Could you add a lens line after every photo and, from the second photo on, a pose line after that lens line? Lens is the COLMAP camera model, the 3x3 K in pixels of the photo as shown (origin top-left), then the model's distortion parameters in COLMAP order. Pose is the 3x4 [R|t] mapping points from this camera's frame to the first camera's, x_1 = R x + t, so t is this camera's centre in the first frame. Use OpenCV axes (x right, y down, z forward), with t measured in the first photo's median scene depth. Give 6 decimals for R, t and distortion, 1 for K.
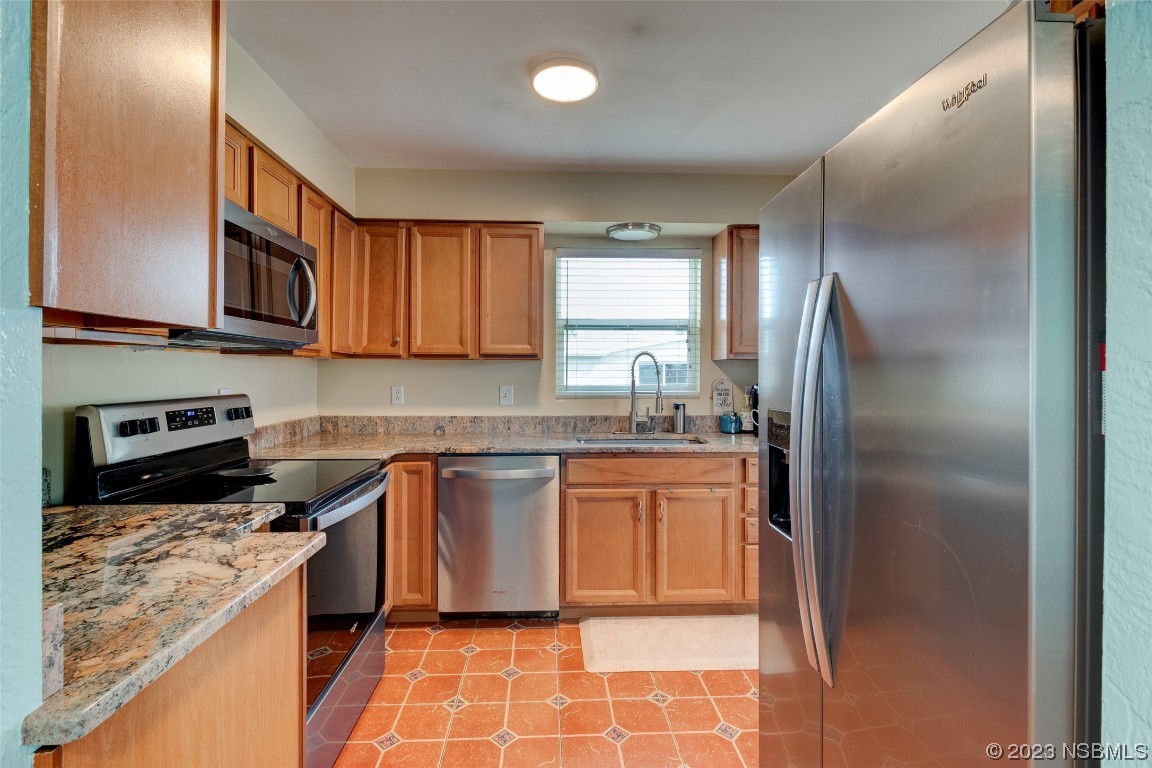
lens RADIAL K [[527.1, 0, 571.8], [0, 527.1, 378.1], [0, 0, 1]] dist [0.000793, 0.000085]
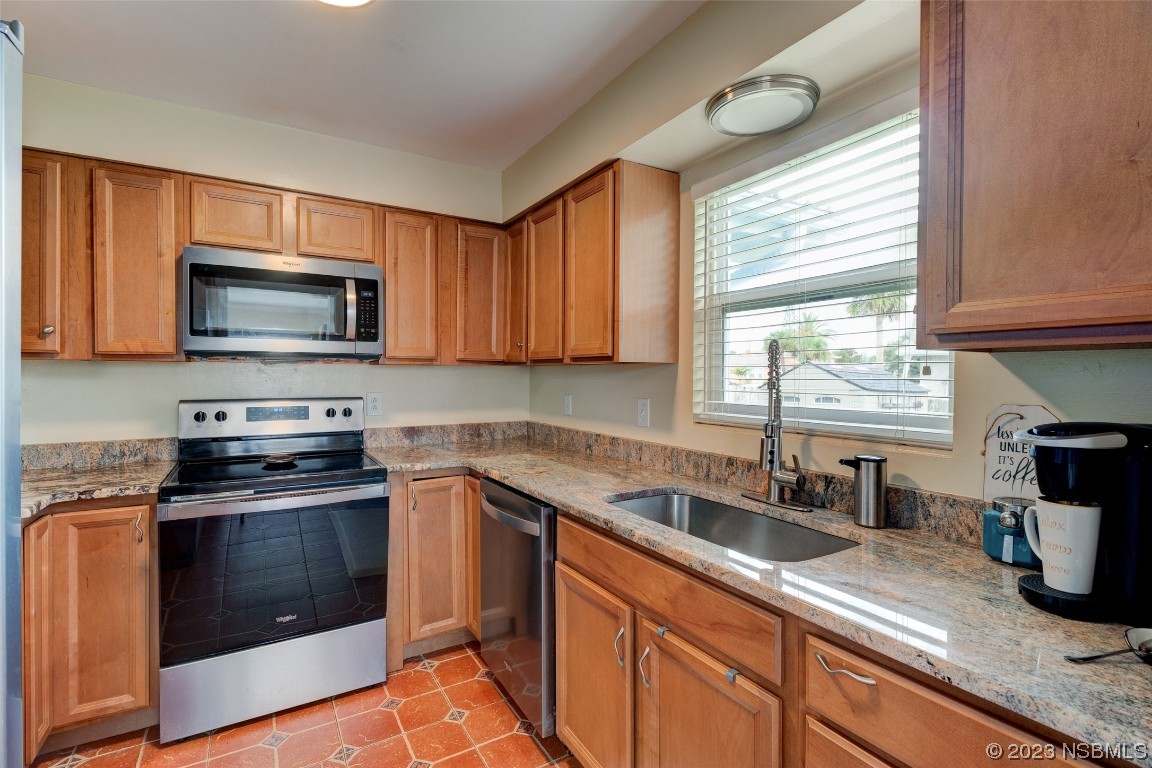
lens RADIAL K [[514.4, 0, 576.0], [0, 514.4, 384.0], [0, 0, 1]] dist [-0.000120, -0.000012]
pose [[0.462333, 0.011922, -0.886626, 0.465386], [-0.010978, 0.999910, 0.007720, -0.010455], [0.886639, 0.006164, 0.462422, 0.608553]]
